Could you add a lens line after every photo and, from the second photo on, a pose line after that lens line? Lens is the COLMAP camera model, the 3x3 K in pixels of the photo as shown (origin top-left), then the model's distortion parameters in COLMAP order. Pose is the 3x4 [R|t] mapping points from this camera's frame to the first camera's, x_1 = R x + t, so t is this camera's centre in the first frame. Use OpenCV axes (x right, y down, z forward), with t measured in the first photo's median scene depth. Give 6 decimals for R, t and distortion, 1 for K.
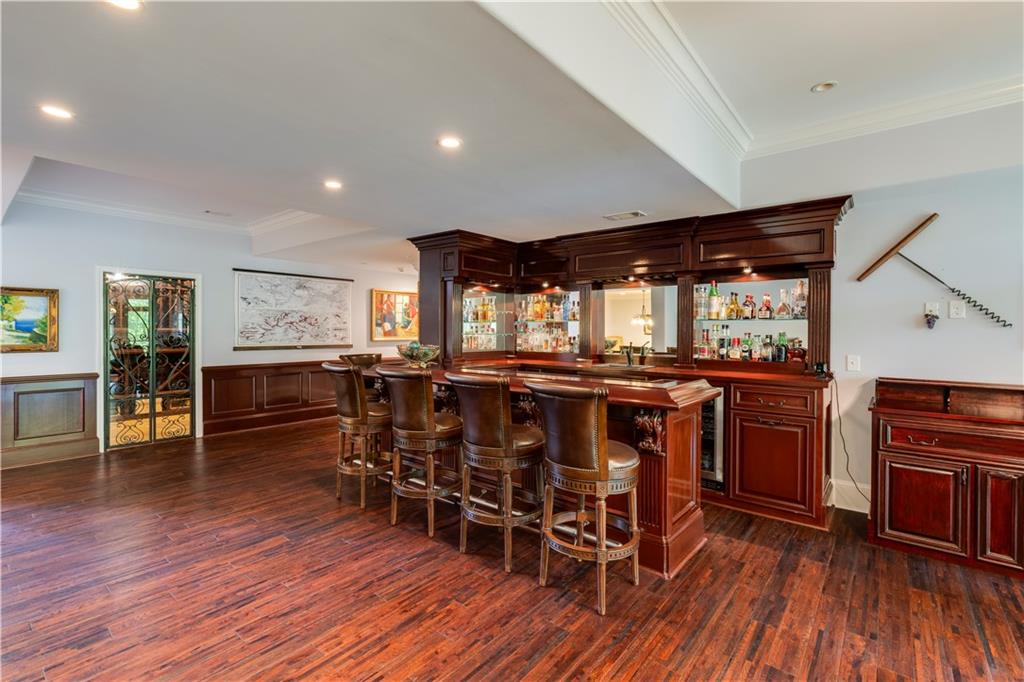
lens RADIAL K [[467.1, 0, 519.9], [0, 467.1, 331.8], [0, 0, 1]] dist [0.002108, -0.000179]
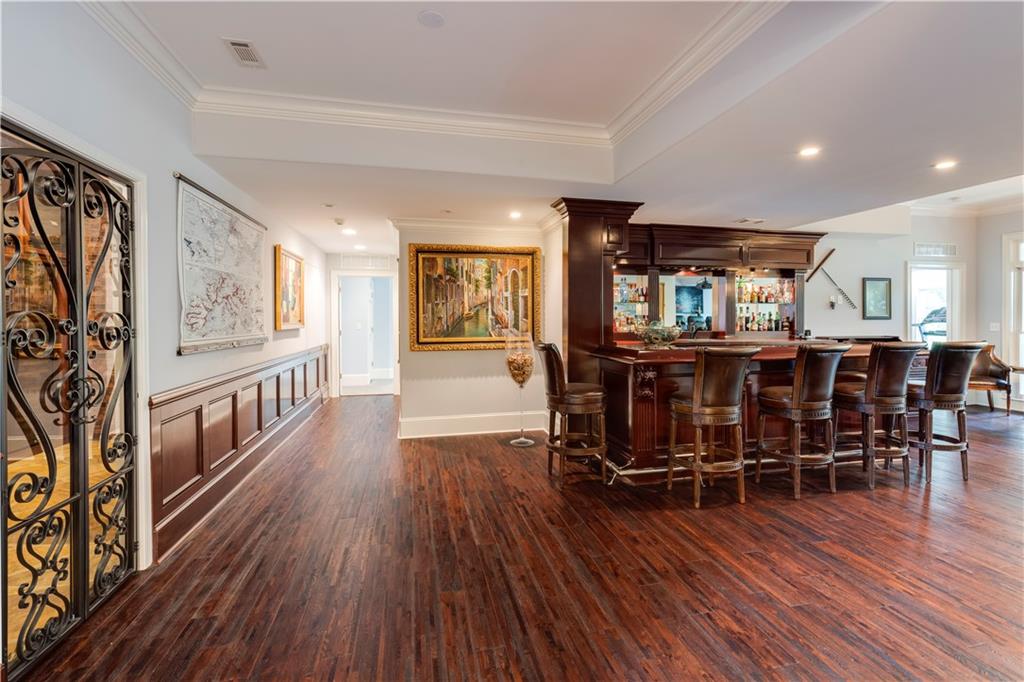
lens RADIAL K [[467.1, 0, 527.9], [0, 467.1, 326.7], [0, 0, 1]] dist [0.002108, -0.000179]
pose [[0.614214, -0.020005, 0.788886, -1.261516], [0.011251, 0.999799, 0.016593, 0.015545], [-0.789060, -0.001316, 0.614315, 0.745695]]
